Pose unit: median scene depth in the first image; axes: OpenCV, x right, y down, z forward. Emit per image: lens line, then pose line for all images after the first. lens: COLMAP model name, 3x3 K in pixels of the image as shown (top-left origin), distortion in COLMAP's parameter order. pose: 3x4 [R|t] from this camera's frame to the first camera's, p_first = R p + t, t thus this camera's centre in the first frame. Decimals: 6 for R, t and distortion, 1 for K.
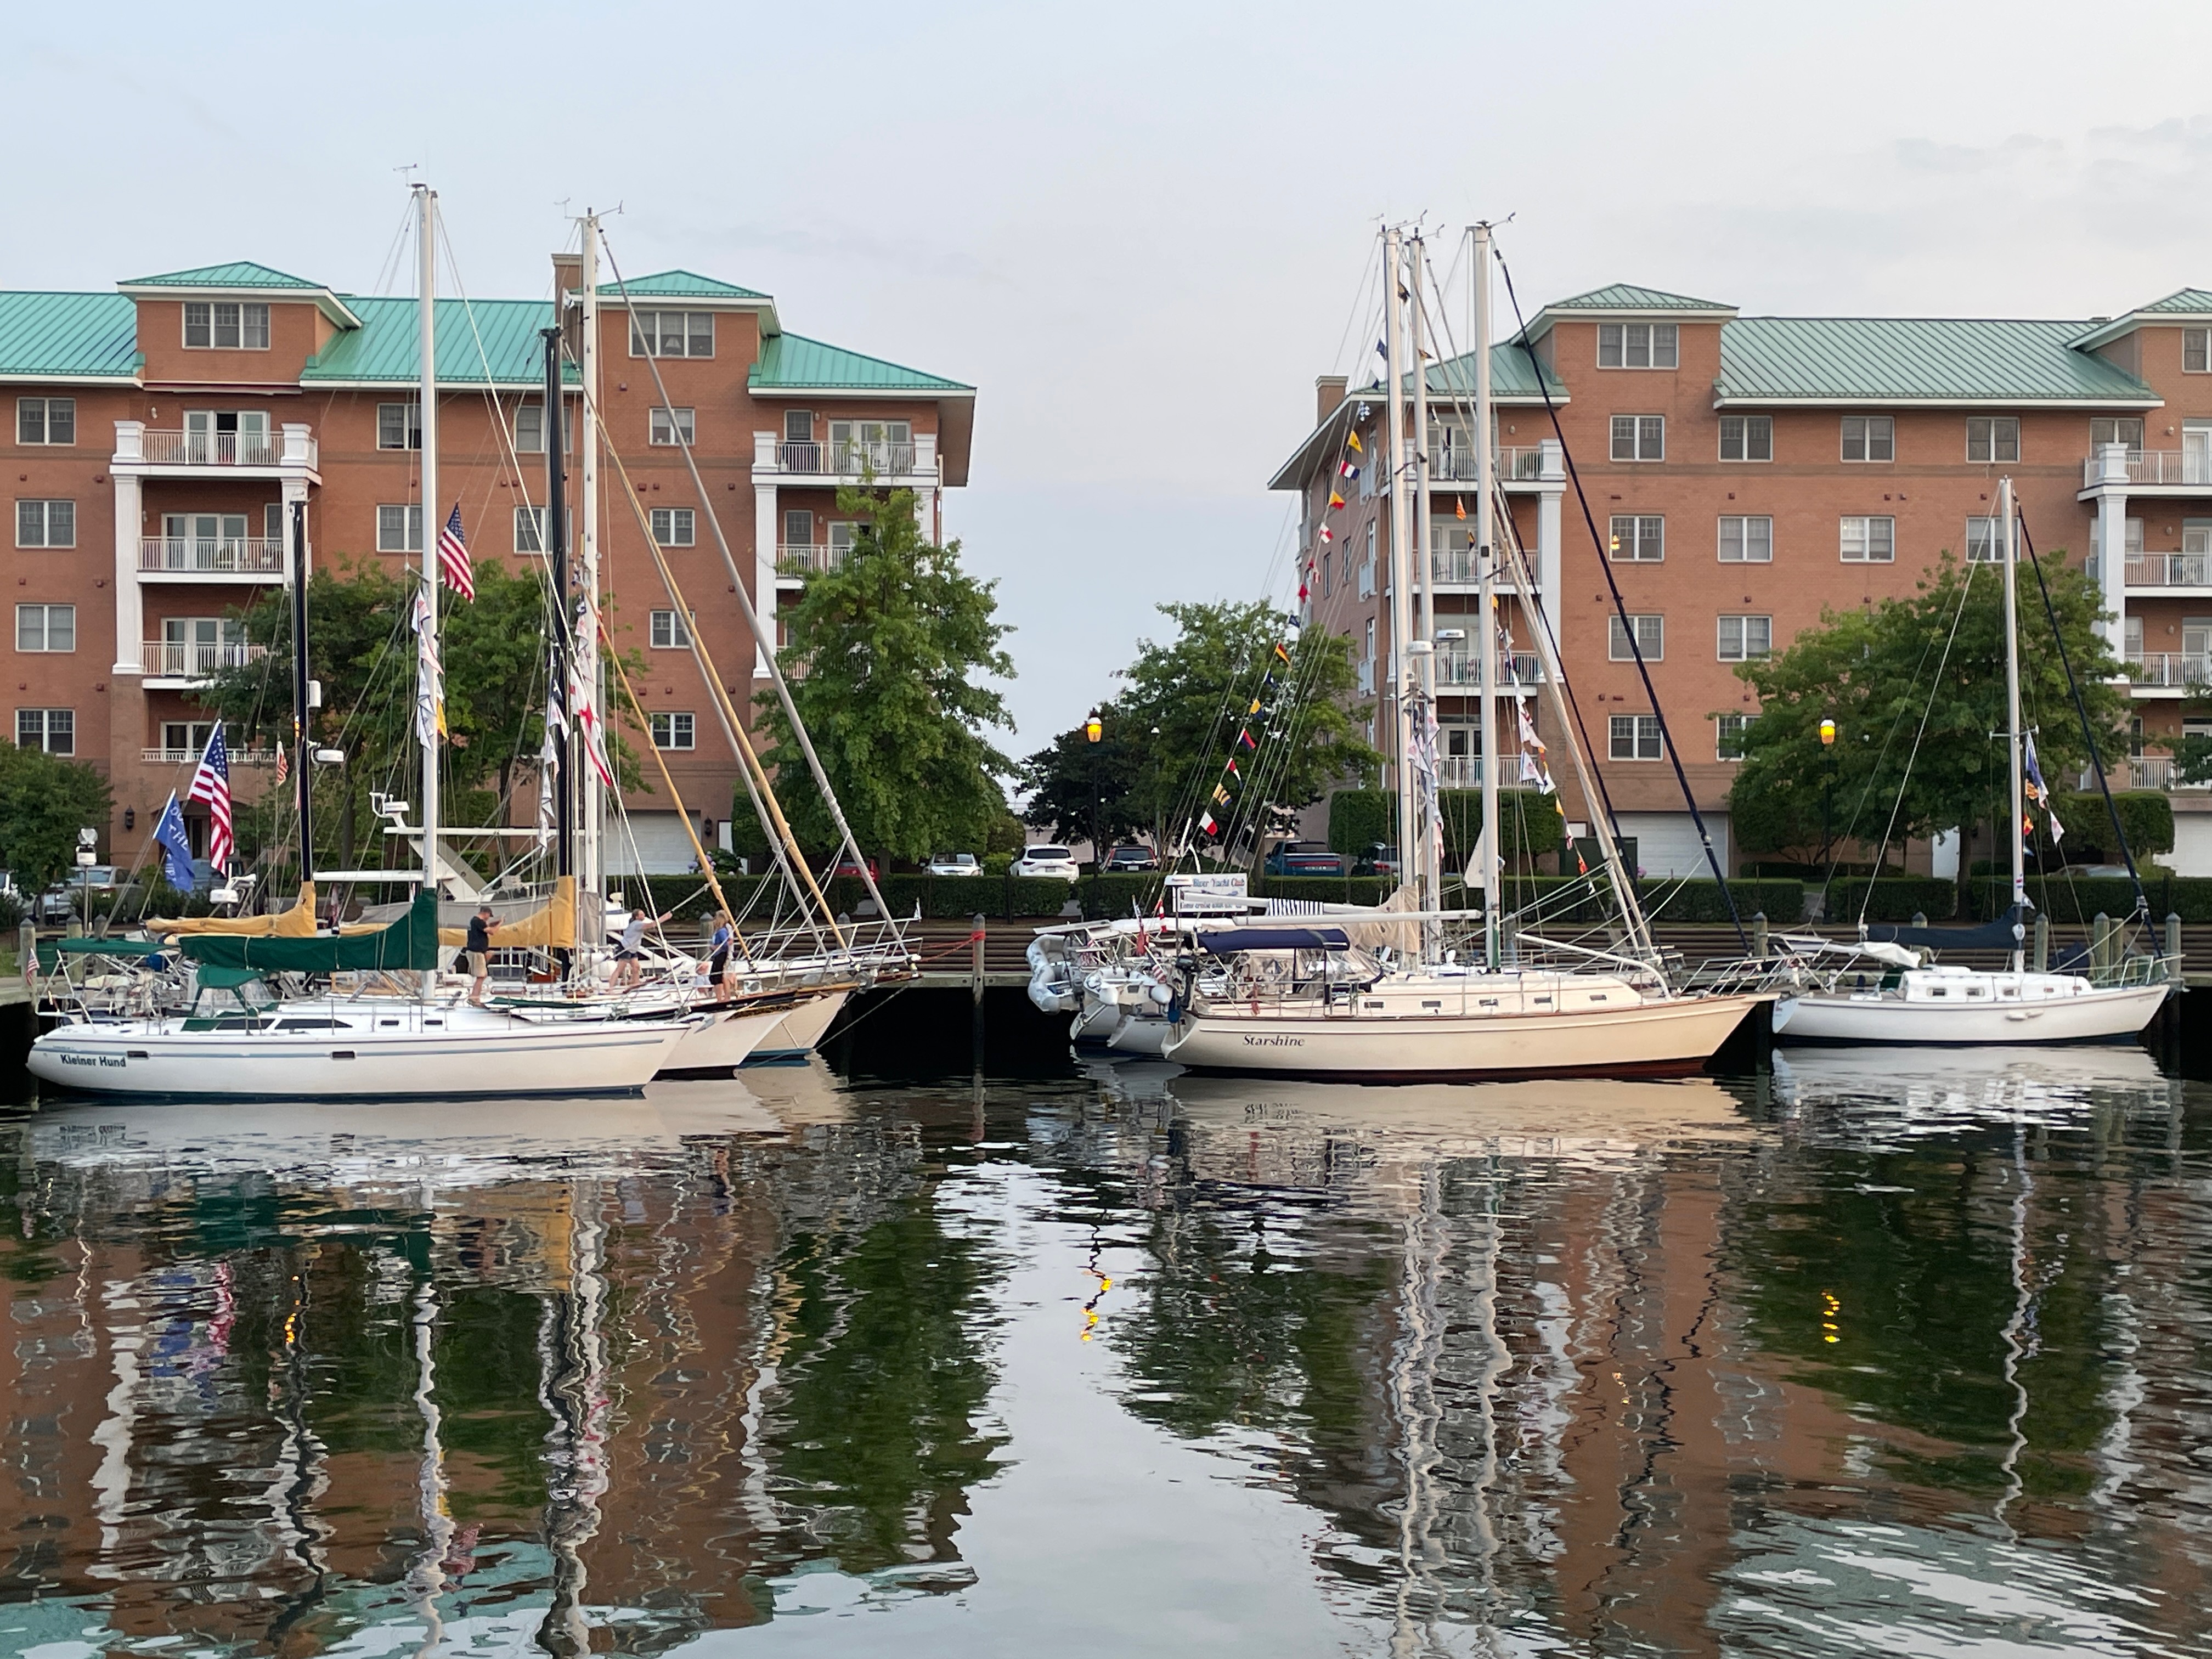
lens RADIAL K [[2803.6, 0, 1108.8], [0, 2803.6, 837.3], [0, 0, 1]] dist [0.008763, -0.049942]
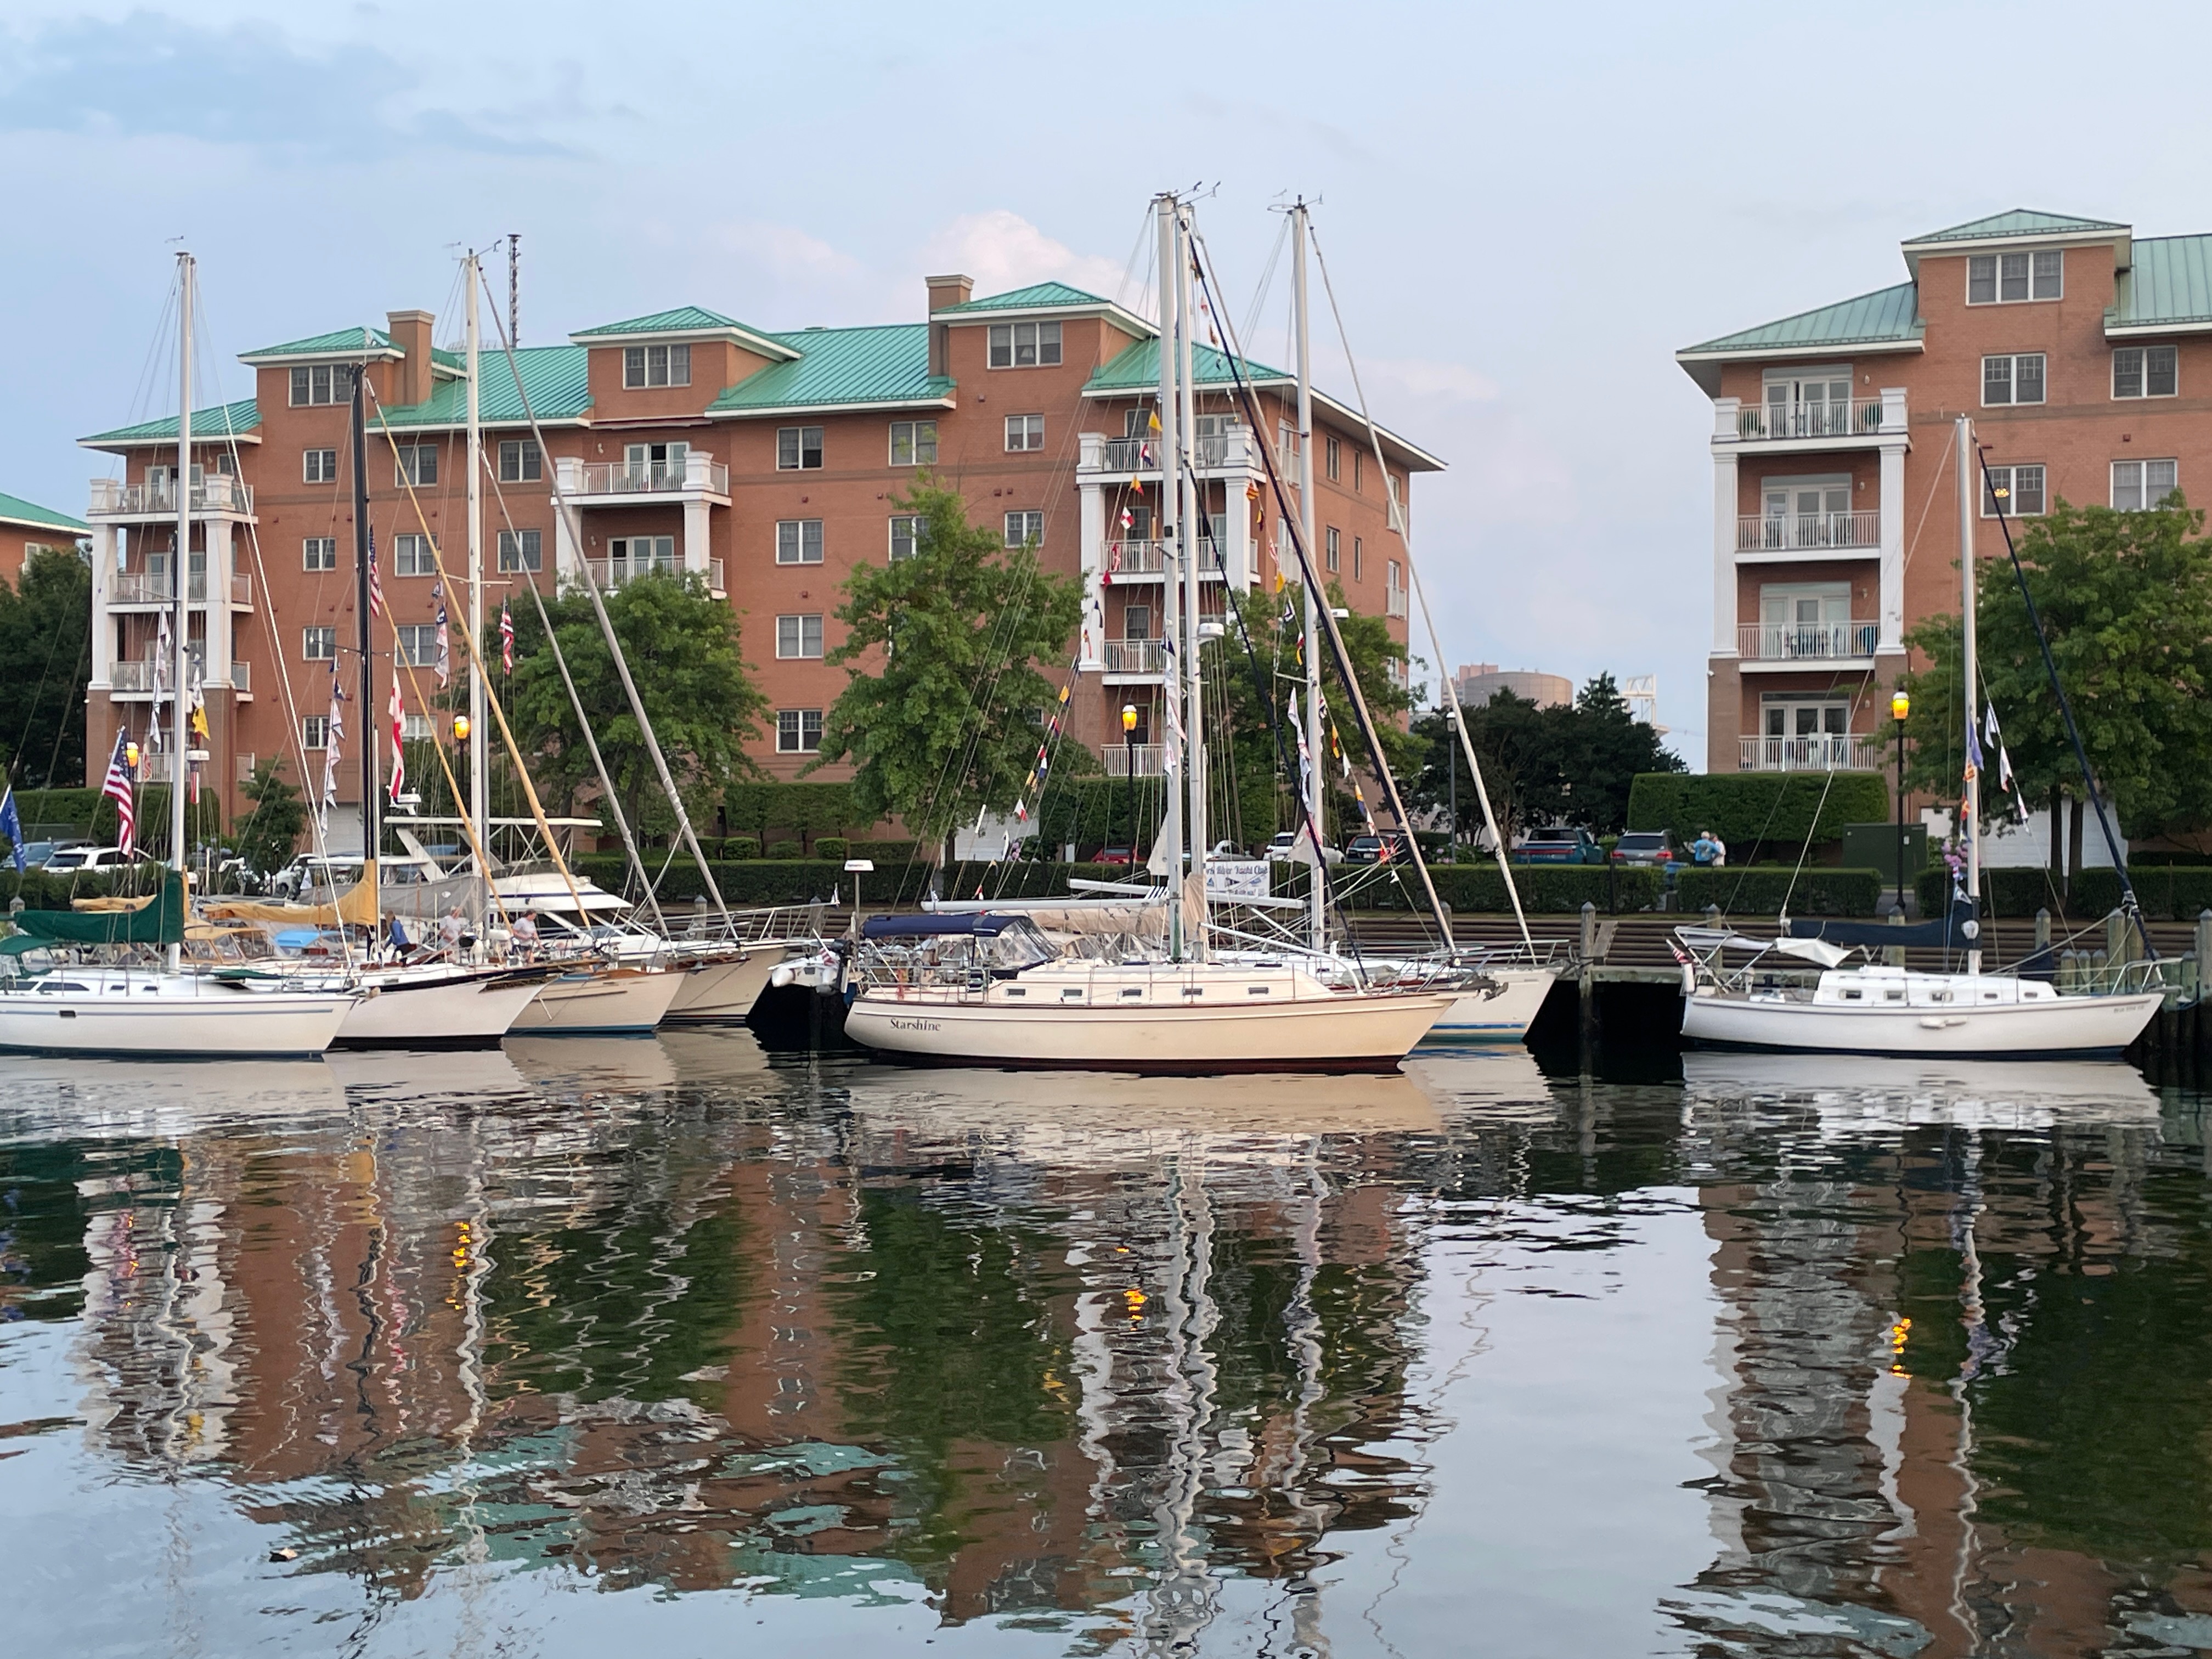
lens RADIAL K [[2858.2, 0, 1106.5], [0, 2858.2, 826.3], [0, 0, 1]] dist [0.022413, -0.015699]
pose [[0.909562, -0.002262, -0.415562, 0.458411], [0.003024, 0.999995, 0.001178, -0.000903], [0.415557, -0.002328, 0.909564, 0.058958]]
